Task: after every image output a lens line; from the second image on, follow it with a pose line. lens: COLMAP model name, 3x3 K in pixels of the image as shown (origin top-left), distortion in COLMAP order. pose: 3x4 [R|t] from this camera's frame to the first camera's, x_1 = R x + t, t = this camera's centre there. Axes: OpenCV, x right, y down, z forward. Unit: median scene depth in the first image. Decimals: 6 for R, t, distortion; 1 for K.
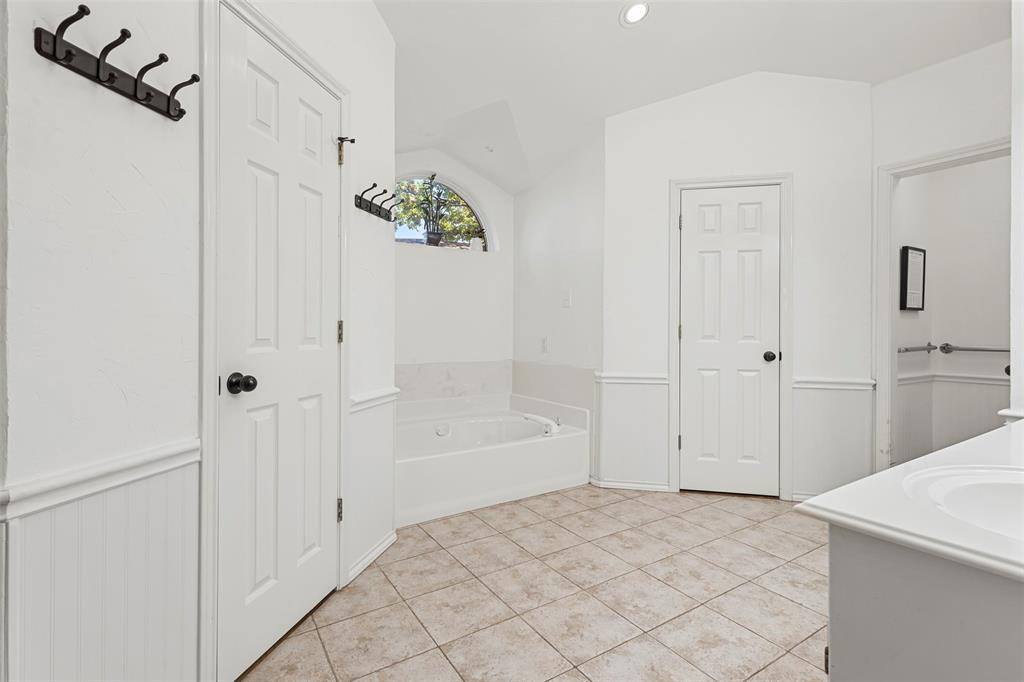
lens RADIAL K [[473.1, 0, 512.3], [0, 473.1, 332.6], [0, 0, 1]] dist [0.002576, 0.000060]
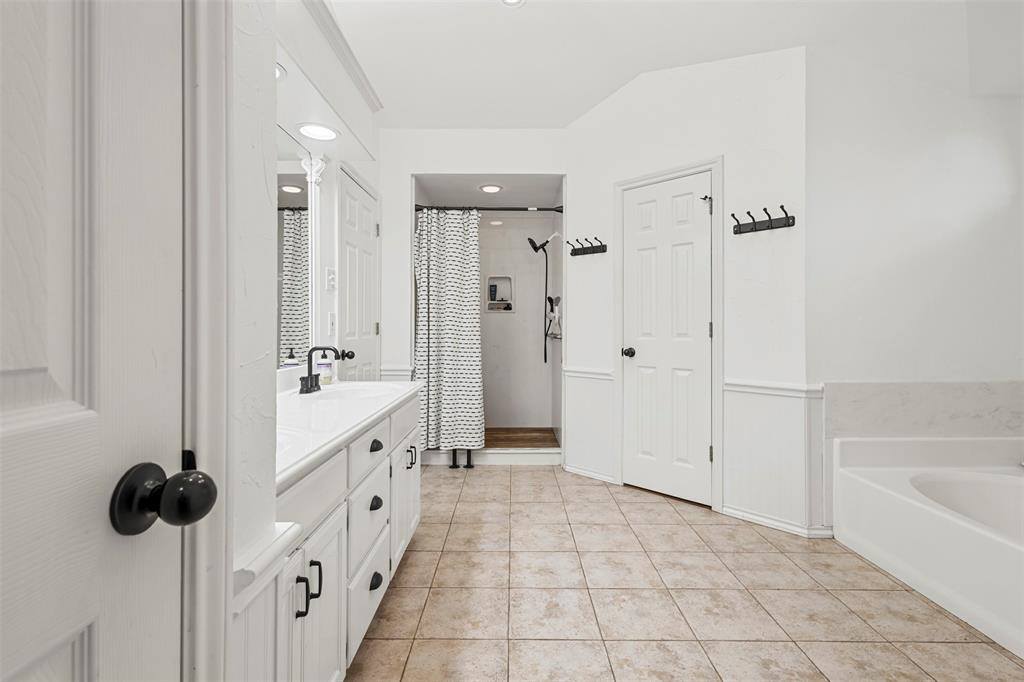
lens RADIAL K [[473.1, 0, 512.0], [0, 473.1, 334.6], [0, 0, 1]] dist [0.002576, 0.000060]
pose [[-0.541914, 0.008859, -0.840387, 1.096475], [-0.006727, 0.999867, 0.014879, -0.004758], [0.840407, 0.013716, -0.541782, 1.186366]]
